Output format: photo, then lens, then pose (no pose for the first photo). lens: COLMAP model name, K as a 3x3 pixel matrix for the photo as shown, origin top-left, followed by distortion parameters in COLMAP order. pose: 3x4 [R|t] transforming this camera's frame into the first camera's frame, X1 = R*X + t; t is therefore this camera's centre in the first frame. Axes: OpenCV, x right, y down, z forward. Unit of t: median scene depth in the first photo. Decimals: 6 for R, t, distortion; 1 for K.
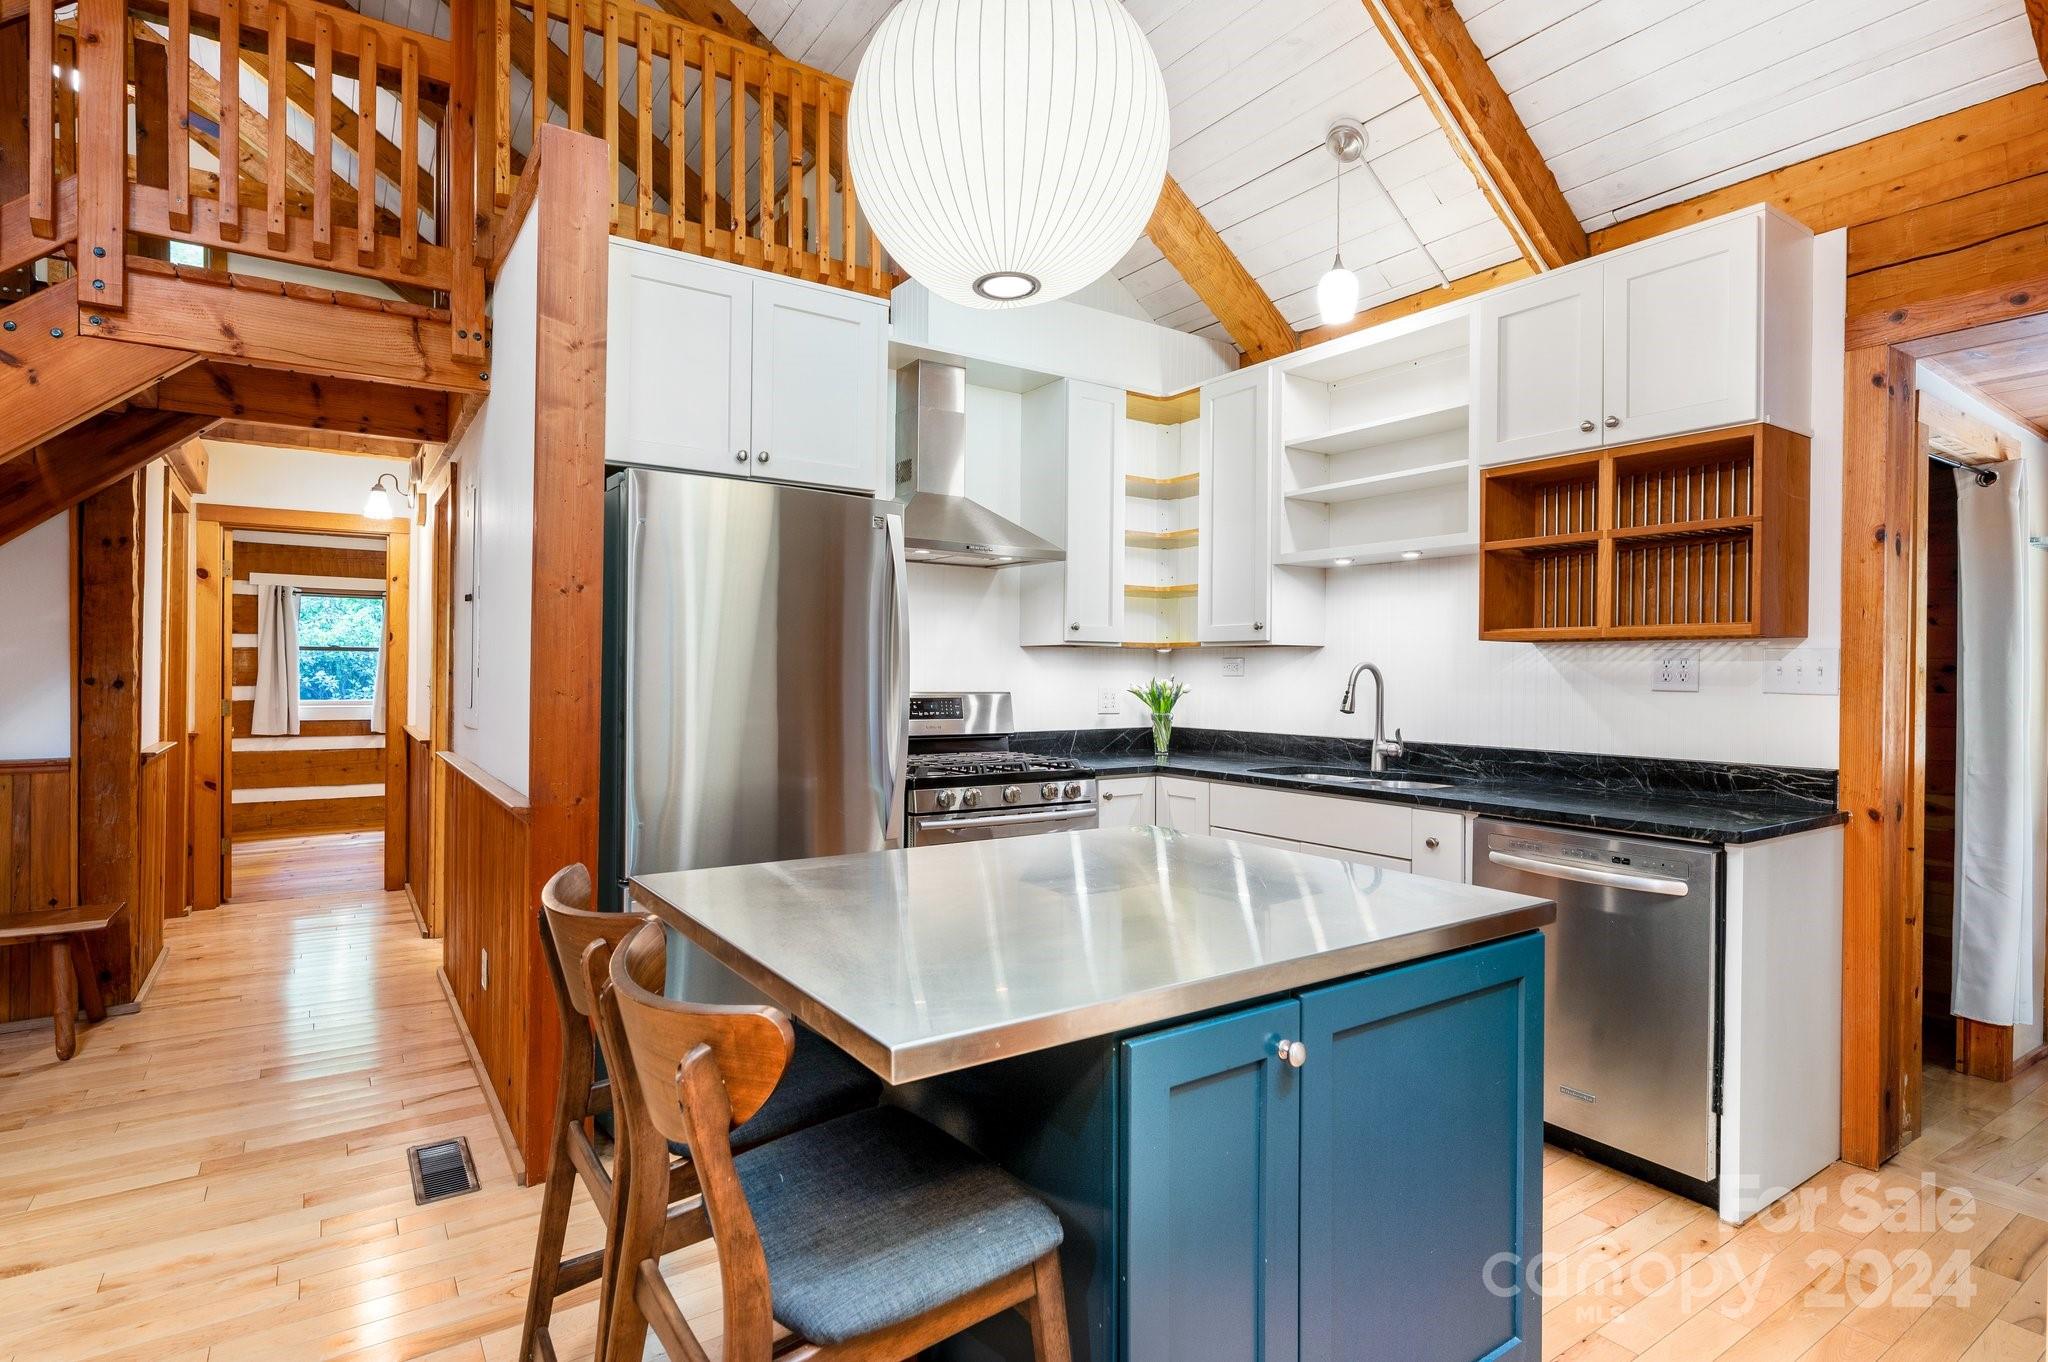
lens RADIAL K [[1032.8, 0, 1017.9], [0, 1032.8, 677.8], [0, 0, 1]] dist [-0.004612, 0.003415]
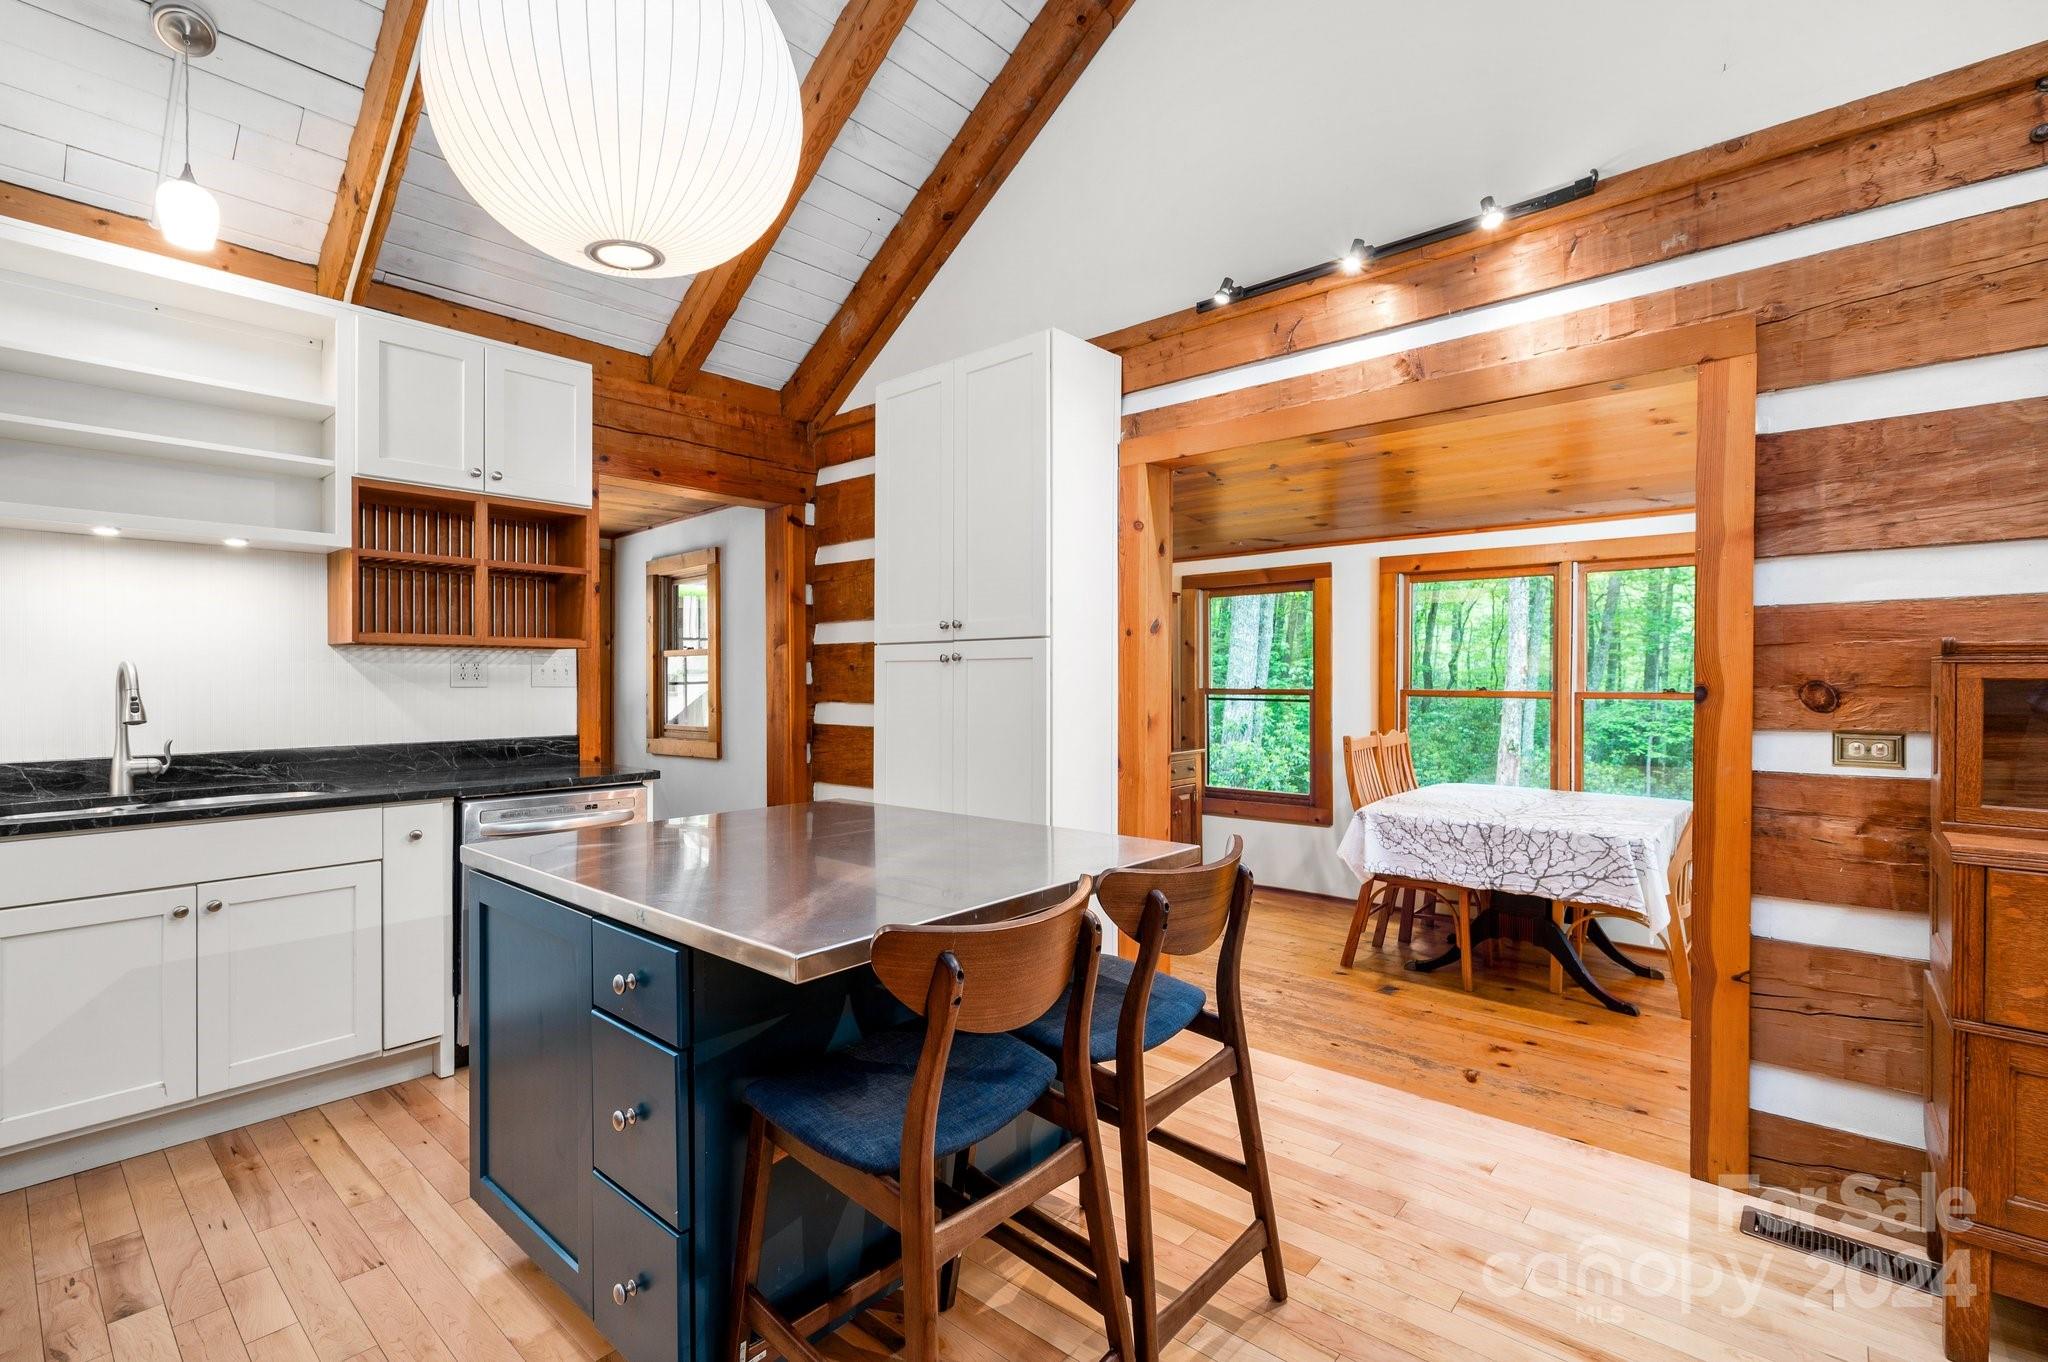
lens RADIAL K [[916.1, 0, 1019.1], [0, 916.1, 678.8], [0, 0, 1]] dist [-0.000910, -0.000073]
pose [[-0.250128, -0.009615, 0.968165, -0.635375], [0.003949, 0.999932, 0.010951, -0.007259], [-0.968205, 0.006563, -0.250073, 0.614743]]
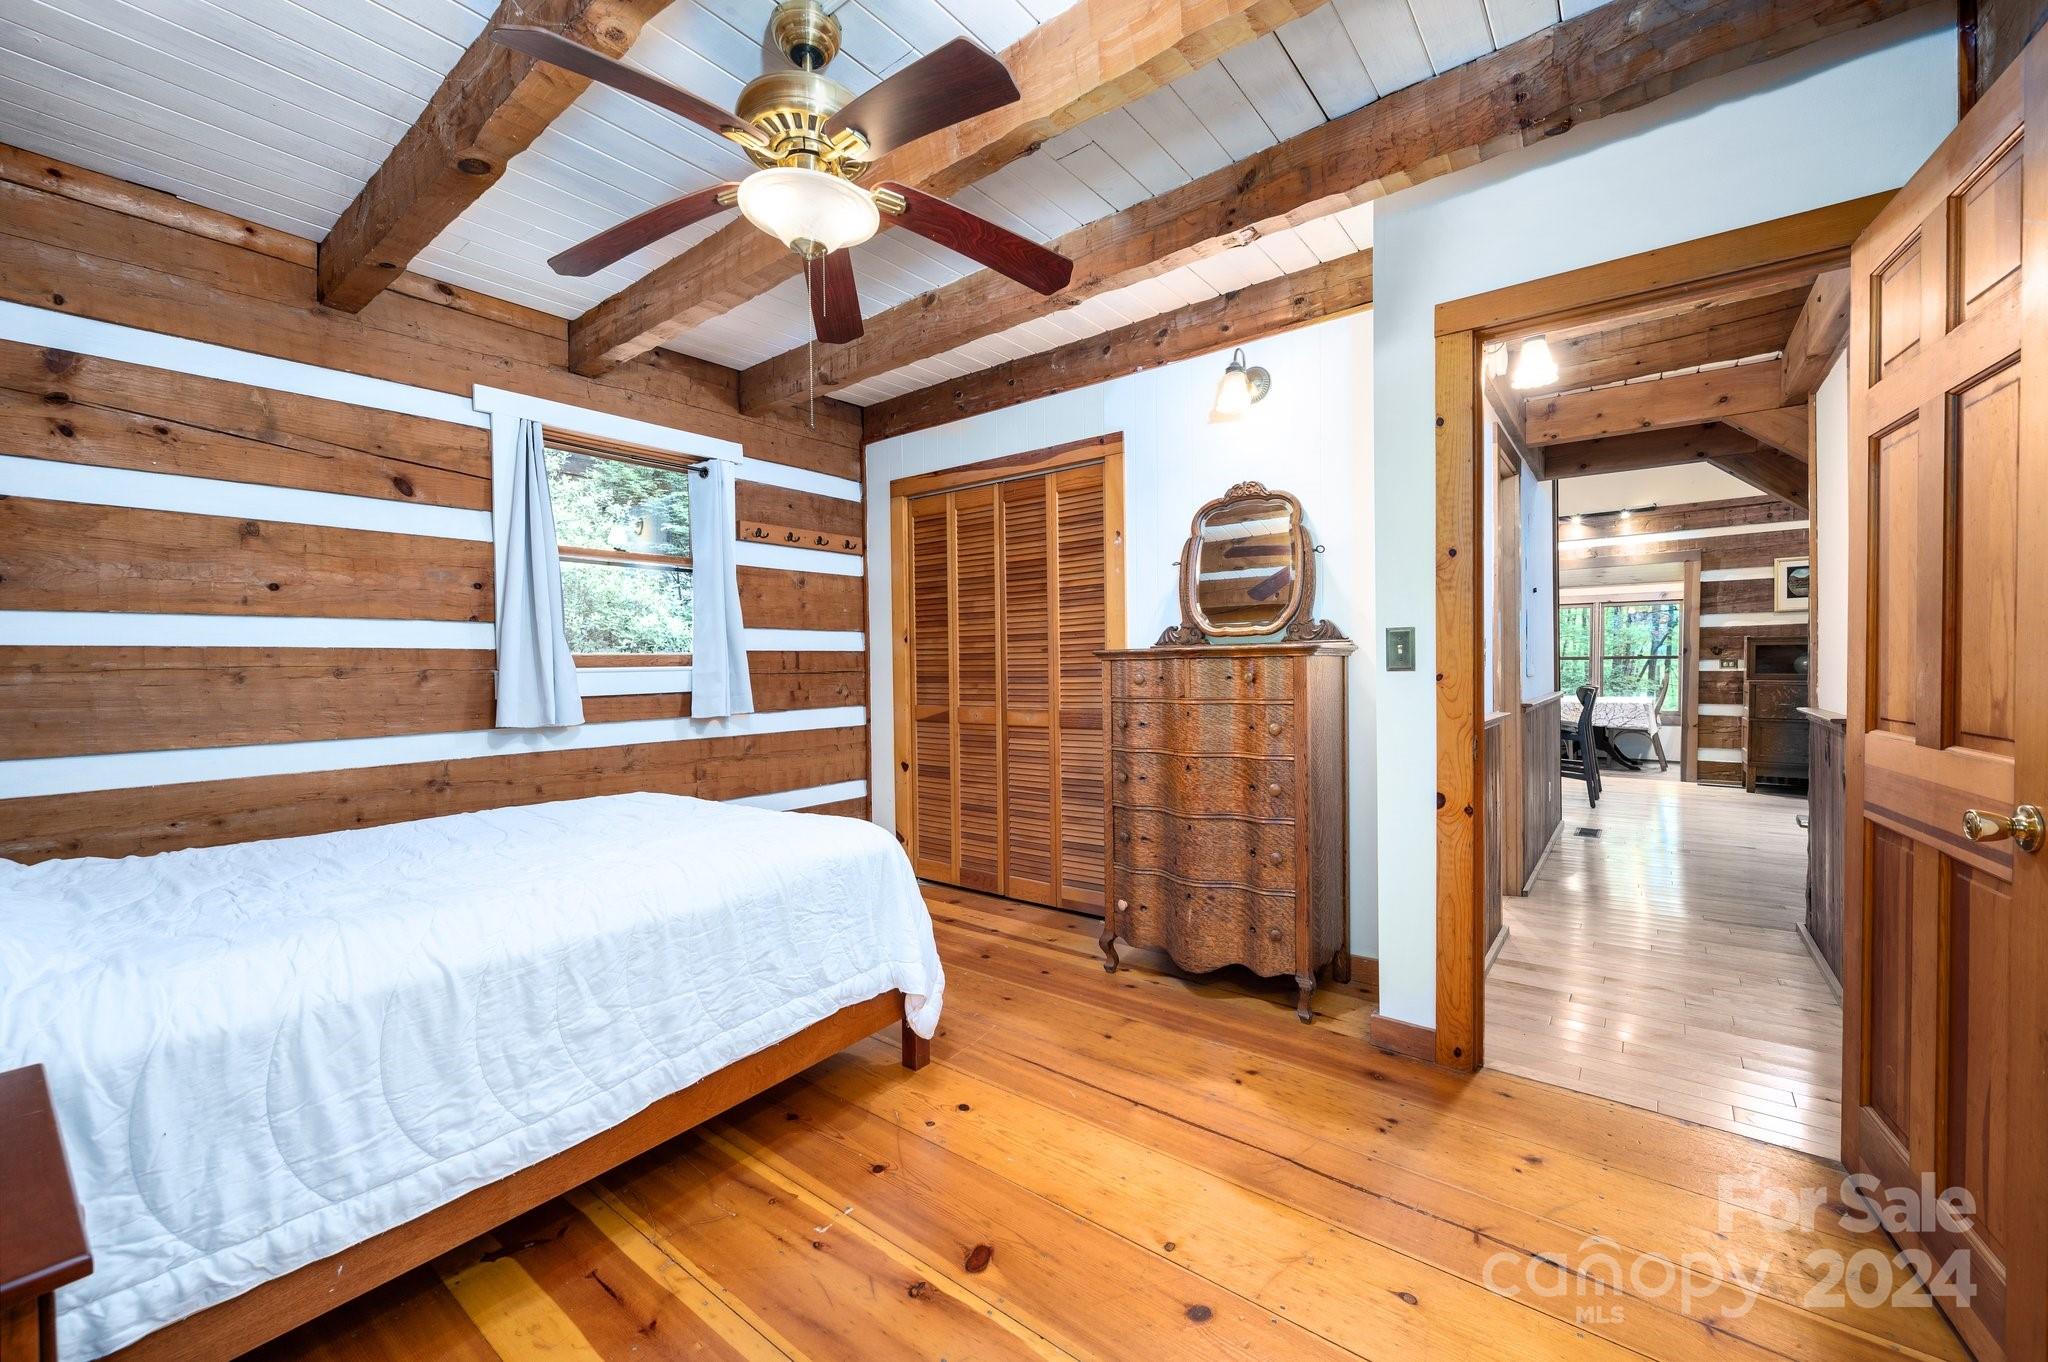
lens RADIAL K [[816.7, 0, 1016.4], [0, 816.7, 686.4], [0, 0, 1]] dist [-0.002107, 0.000374]
pose [[-0.312576, -0.022410, 0.949628, -1.748321], [0.012677, 0.999534, 0.027760, 0.028452], [-0.949808, 0.020715, -0.312147, 2.556515]]
